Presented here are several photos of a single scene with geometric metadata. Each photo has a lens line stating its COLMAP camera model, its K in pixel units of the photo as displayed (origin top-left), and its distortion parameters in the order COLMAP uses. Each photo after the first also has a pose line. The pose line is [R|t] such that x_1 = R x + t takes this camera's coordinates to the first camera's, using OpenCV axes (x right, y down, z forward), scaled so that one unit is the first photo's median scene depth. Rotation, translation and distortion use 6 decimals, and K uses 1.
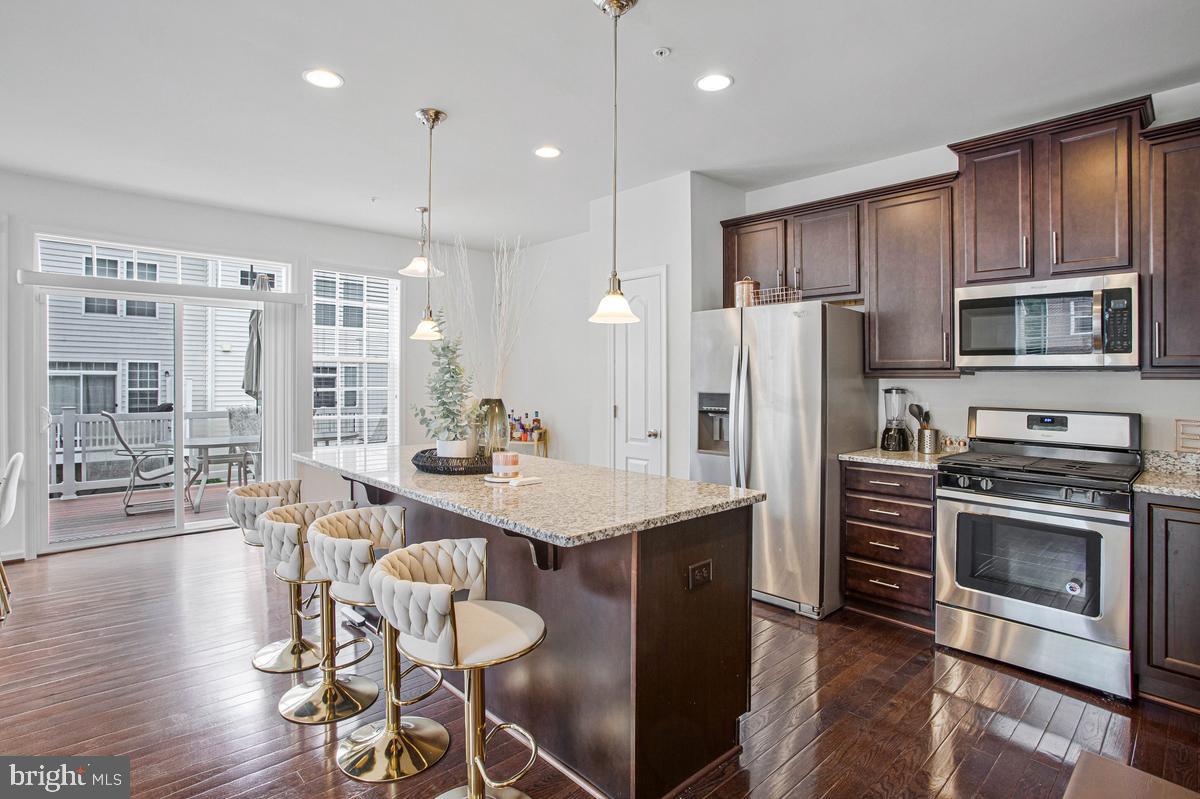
lens RADIAL K [[603.3, 0, 591.0], [0, 603.3, 390.8], [0, 0, 1]] dist [-0.025907, 0.002364]
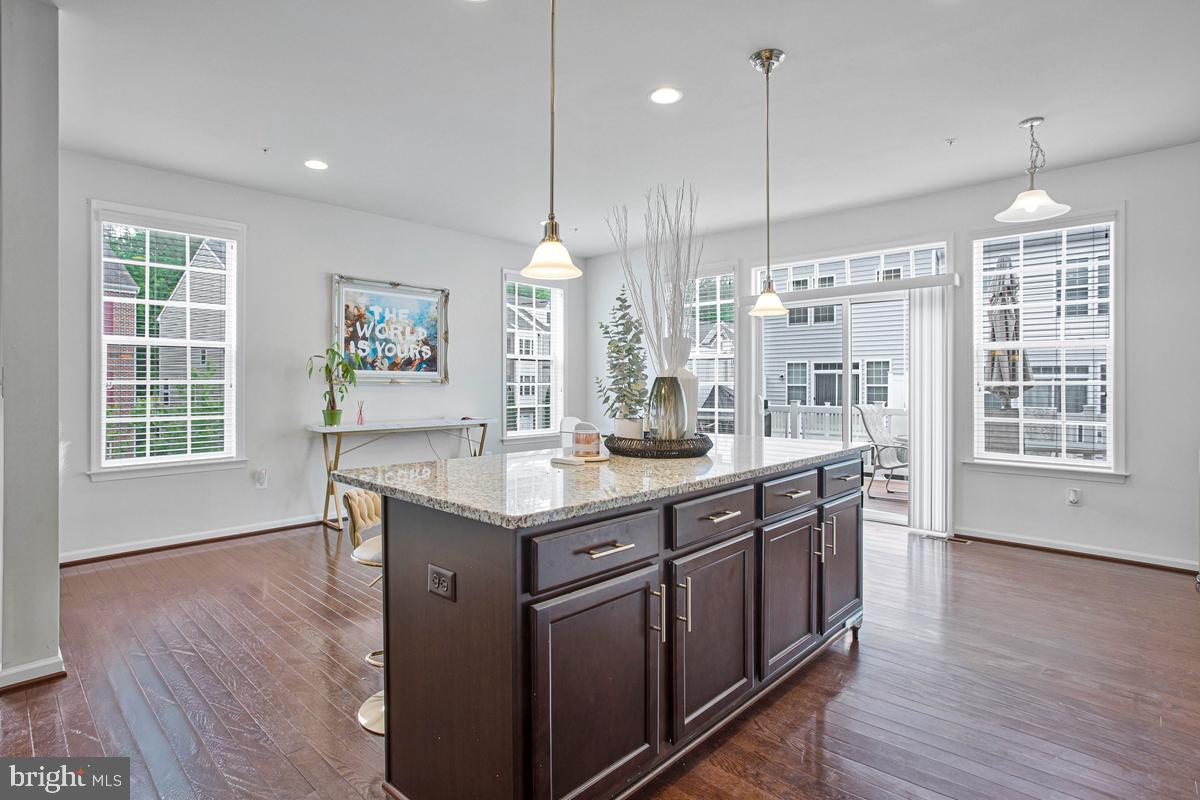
lens RADIAL K [[603.3, 0, 597.3], [0, 603.3, 379.7], [0, 0, 1]] dist [-0.025907, 0.002364]
pose [[0.072512, -0.016550, -0.997230, 0.870994], [-0.018130, 0.999675, -0.017909, 0.044092], [0.997203, 0.019379, 0.072188, 1.016994]]
